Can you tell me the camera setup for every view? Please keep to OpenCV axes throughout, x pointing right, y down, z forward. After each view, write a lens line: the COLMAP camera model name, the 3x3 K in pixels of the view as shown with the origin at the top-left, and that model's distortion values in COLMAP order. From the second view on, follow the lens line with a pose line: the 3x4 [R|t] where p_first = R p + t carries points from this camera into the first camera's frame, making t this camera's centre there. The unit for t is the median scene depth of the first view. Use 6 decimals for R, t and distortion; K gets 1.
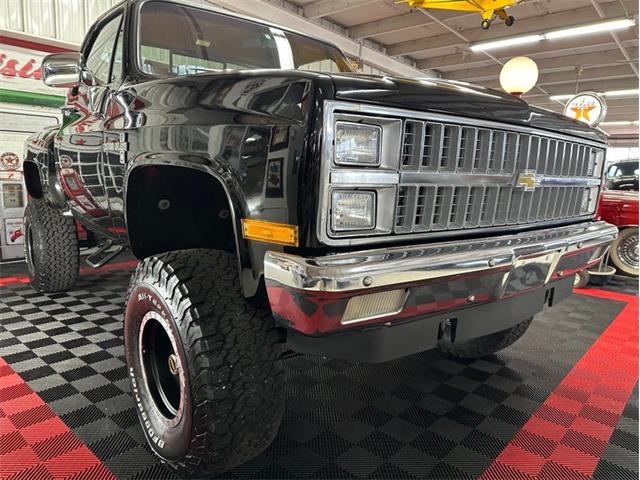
lens RADIAL K [[457.7, 0, 319.7], [0, 457.7, 239.1], [0, 0, 1]] dist [0.011463, -0.000301]
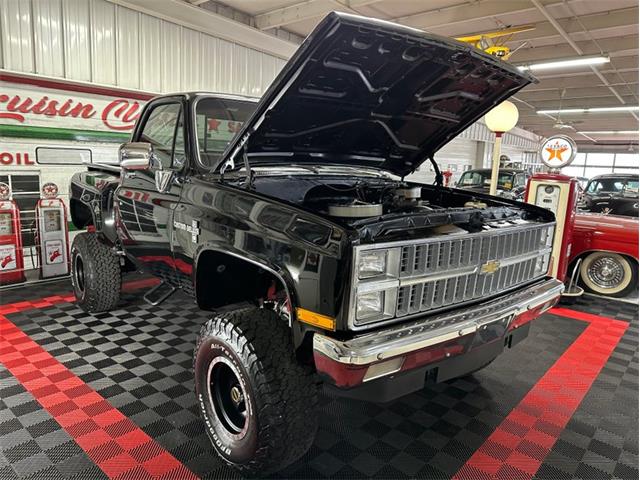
lens RADIAL K [[446.8, 0, 319.5], [0, 446.8, 240.0], [0, 0, 1]] dist [0.028462, -0.016501]
pose [[0.999914, 0.007998, 0.010358, -0.065627], [-0.008104, 0.999914, 0.010292, -0.171360], [-0.010275, -0.010375, 0.999893, -0.292033]]
